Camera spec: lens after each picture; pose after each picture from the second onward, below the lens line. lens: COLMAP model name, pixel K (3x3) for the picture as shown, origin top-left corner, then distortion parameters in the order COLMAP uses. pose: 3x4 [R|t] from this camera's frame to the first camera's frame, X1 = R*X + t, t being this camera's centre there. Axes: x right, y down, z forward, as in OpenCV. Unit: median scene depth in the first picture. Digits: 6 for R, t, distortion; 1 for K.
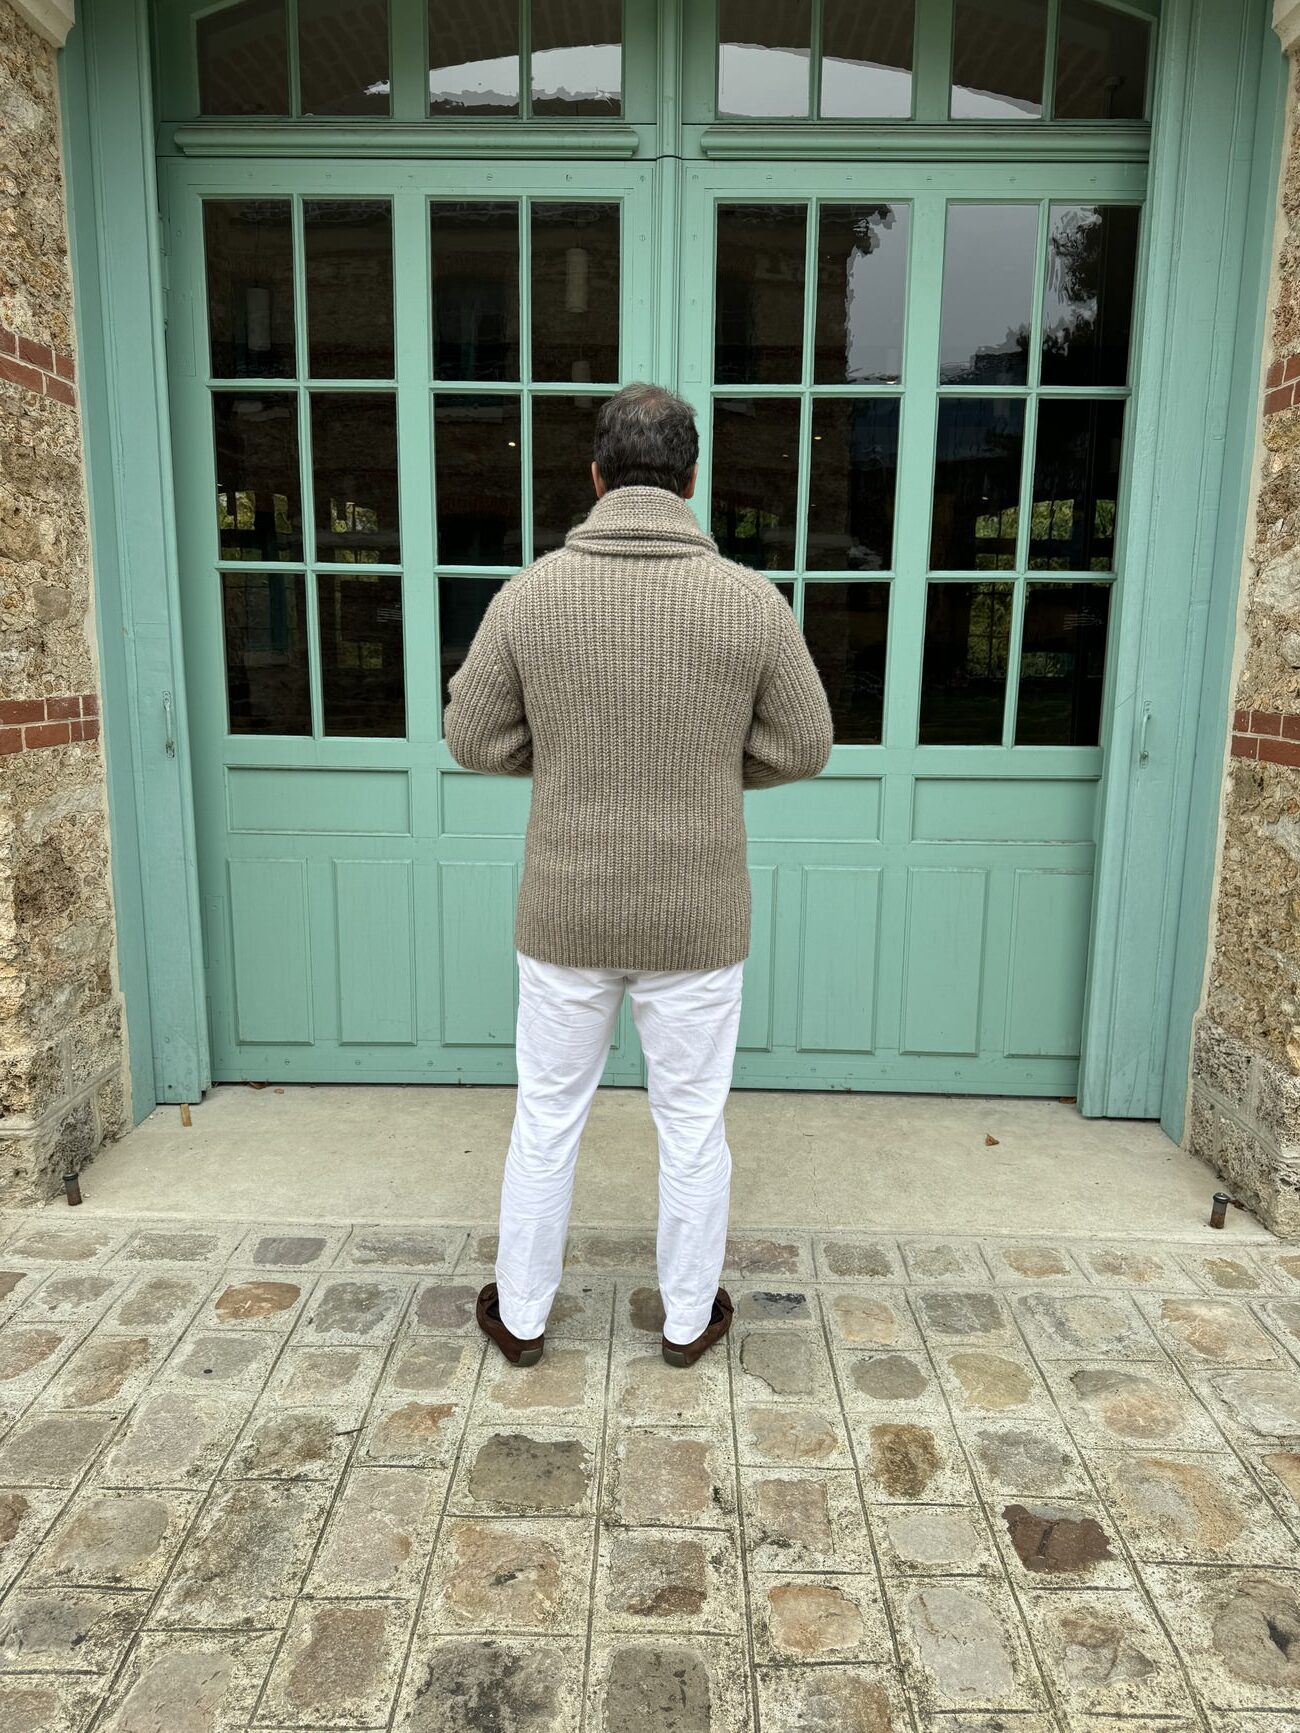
lens RADIAL K [[1235.0, 0, 650.0], [0, 1235.0, 866.5], [0, 0, 1]] dist [0.004277, -0.003155]
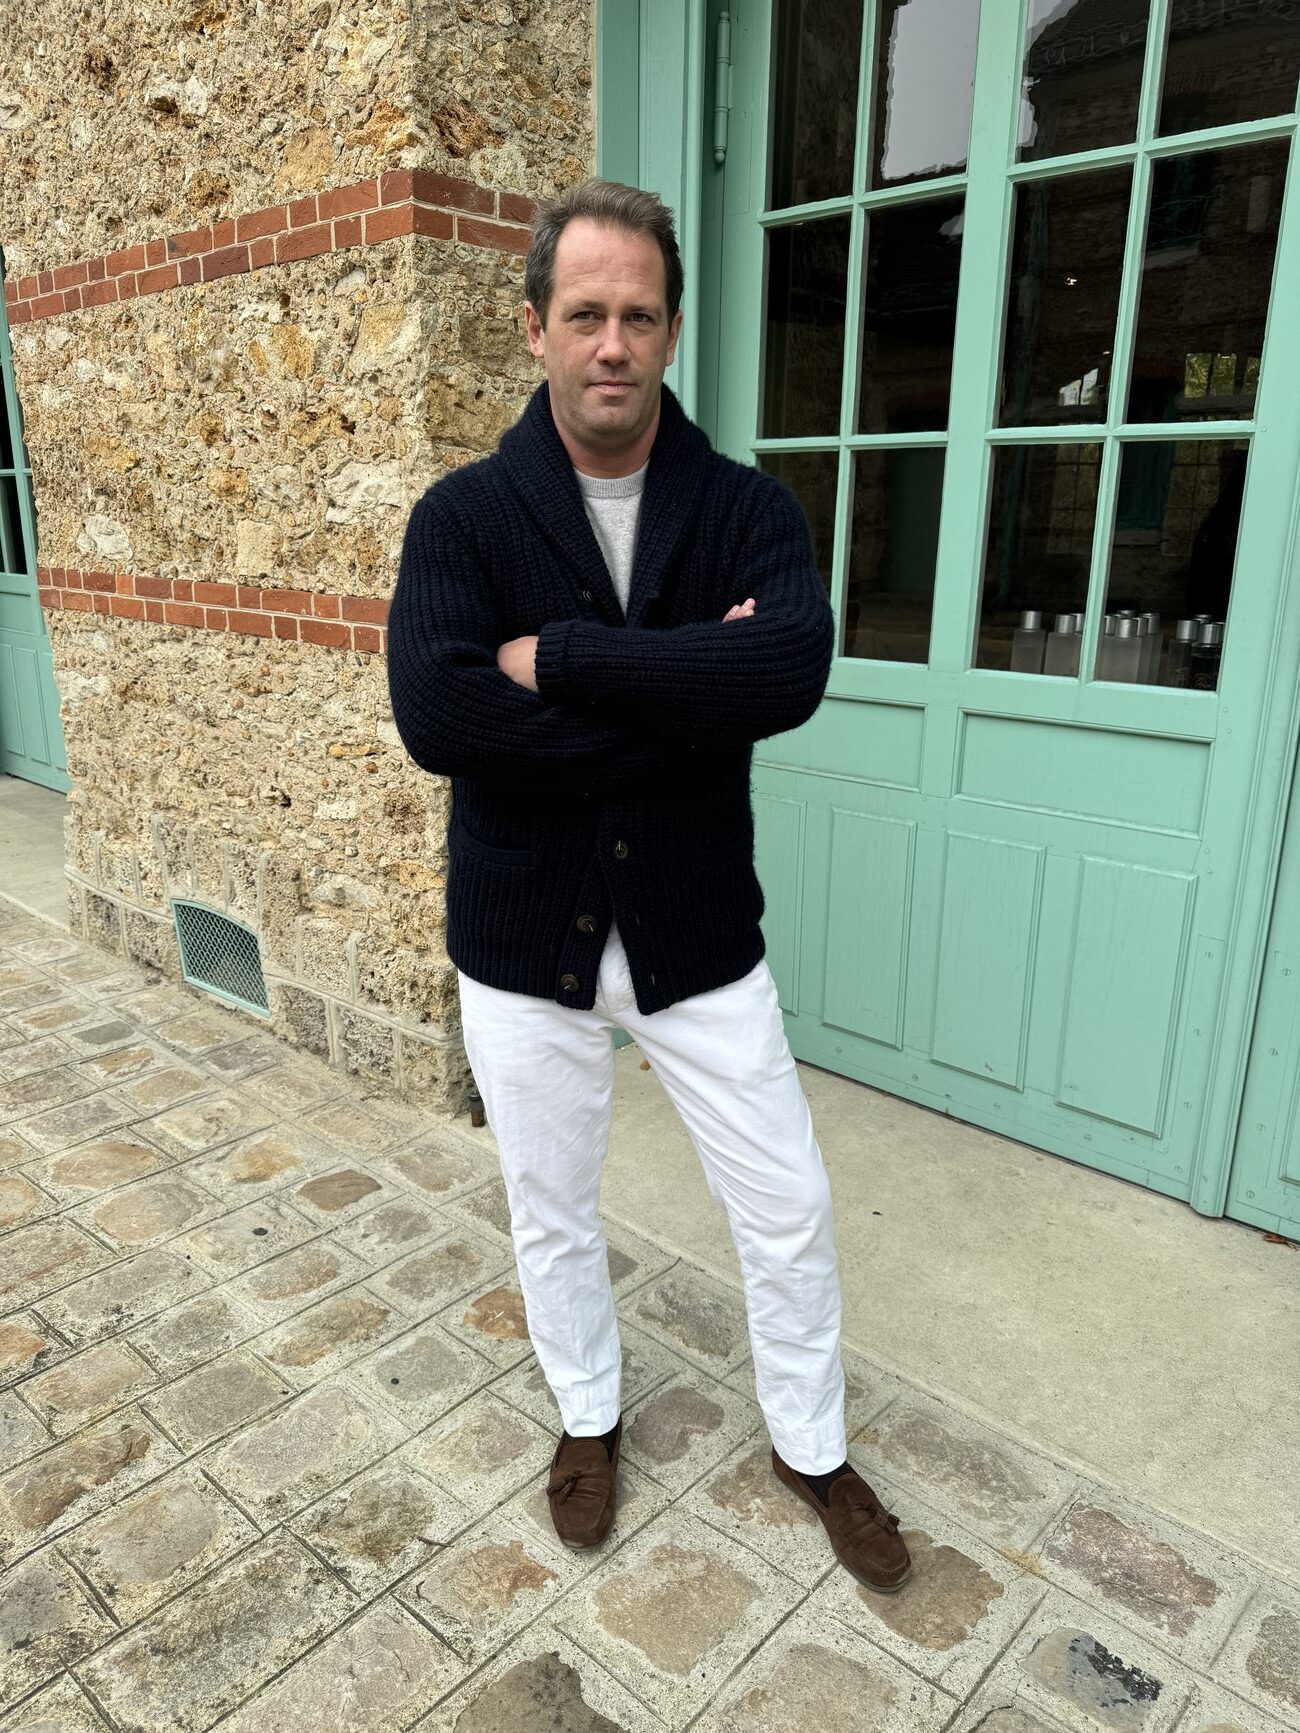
lens RADIAL K [[1227.1, 0, 650.0], [0, 1227.1, 866.5], [0, 0, 1]] dist [-0.004169, 0.000547]
pose [[0.743607, 0.178753, -0.644280, 0.256371], [-0.116429, 0.983496, 0.138489, -0.090791], [0.658402, -0.027969, 0.752147, 0.426058]]
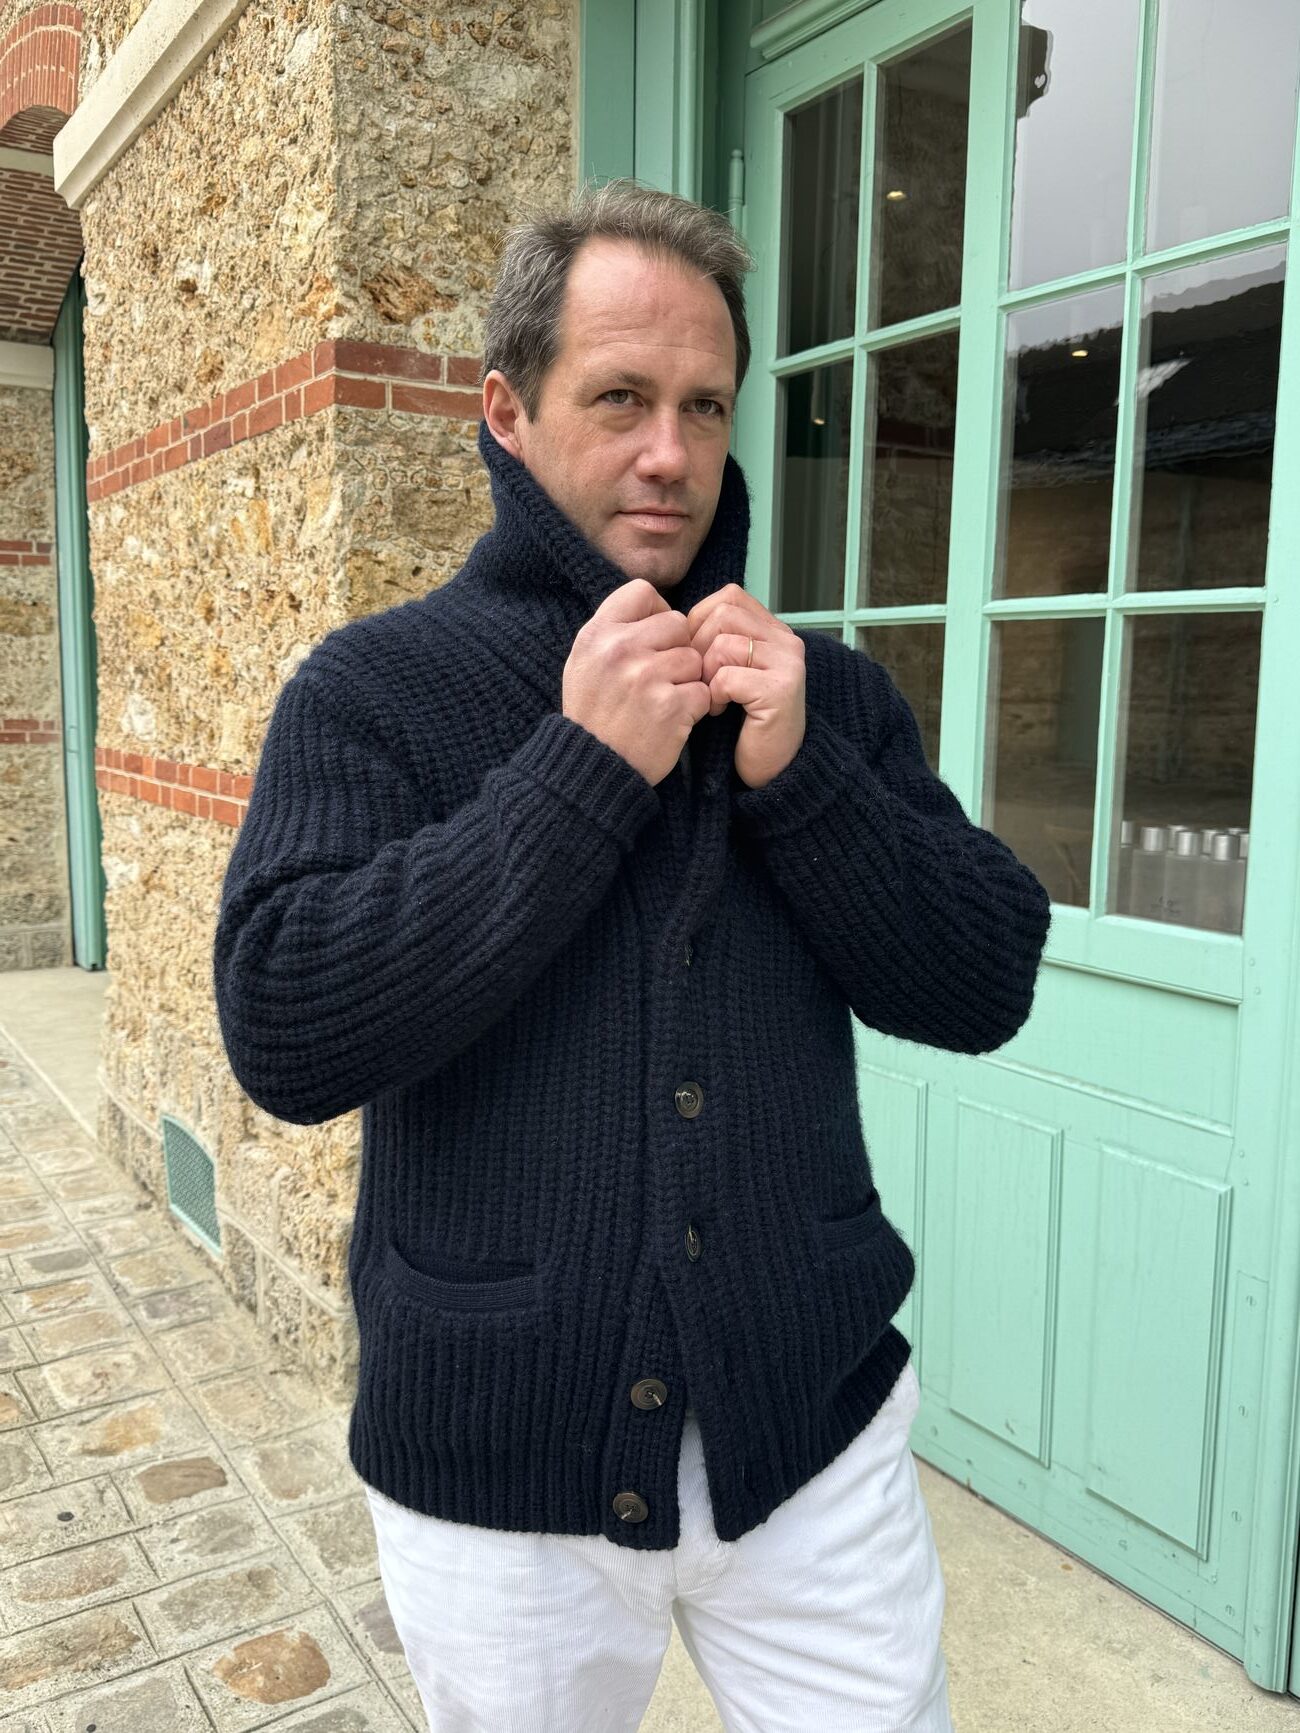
lens RADIAL K [[1463.4, 0, 650.0], [0, 1463.4, 866.5], [0, 0, 1]] dist [0.125381, -0.275540]
pose [[0.550937, 0.096982, -0.828893, 0.452558], [-0.150656, 0.988464, 0.015516, -0.142802], [0.820836, 0.116330, 0.559193, 0.659365]]
